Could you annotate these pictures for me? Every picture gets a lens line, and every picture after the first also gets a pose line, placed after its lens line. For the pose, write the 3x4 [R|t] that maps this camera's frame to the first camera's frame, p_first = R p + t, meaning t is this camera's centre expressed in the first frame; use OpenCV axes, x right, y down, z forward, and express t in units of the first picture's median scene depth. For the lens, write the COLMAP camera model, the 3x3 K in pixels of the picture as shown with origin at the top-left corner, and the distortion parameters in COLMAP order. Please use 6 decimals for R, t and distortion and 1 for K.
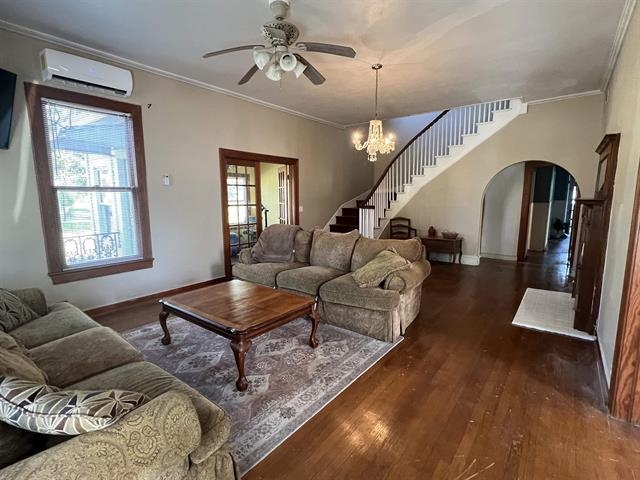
lens RADIAL K [[311.9, 0, 319.5], [0, 311.9, 239.8], [0, 0, 1]] dist [-0.022825, -0.000407]
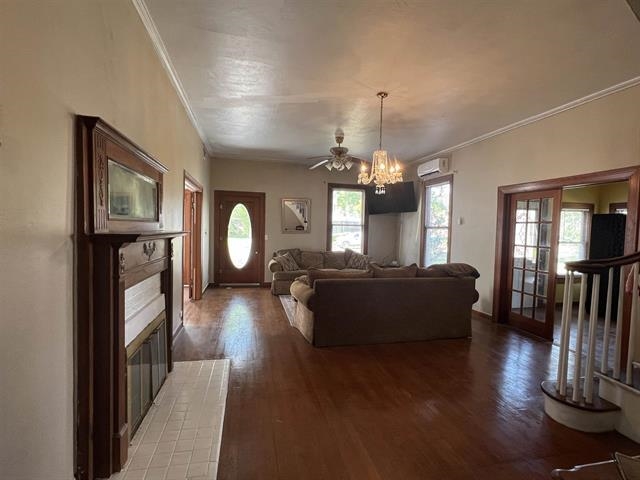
lens RADIAL K [[311.9, 0, 320.4], [0, 311.9, 242.4], [0, 0, 1]] dist [-0.022825, -0.000407]
pose [[-0.632458, 0.017412, -0.774399, 0.814532], [-0.139594, 0.980817, 0.136060, -0.170711], [0.761912, 0.194154, -0.617895, 1.192723]]
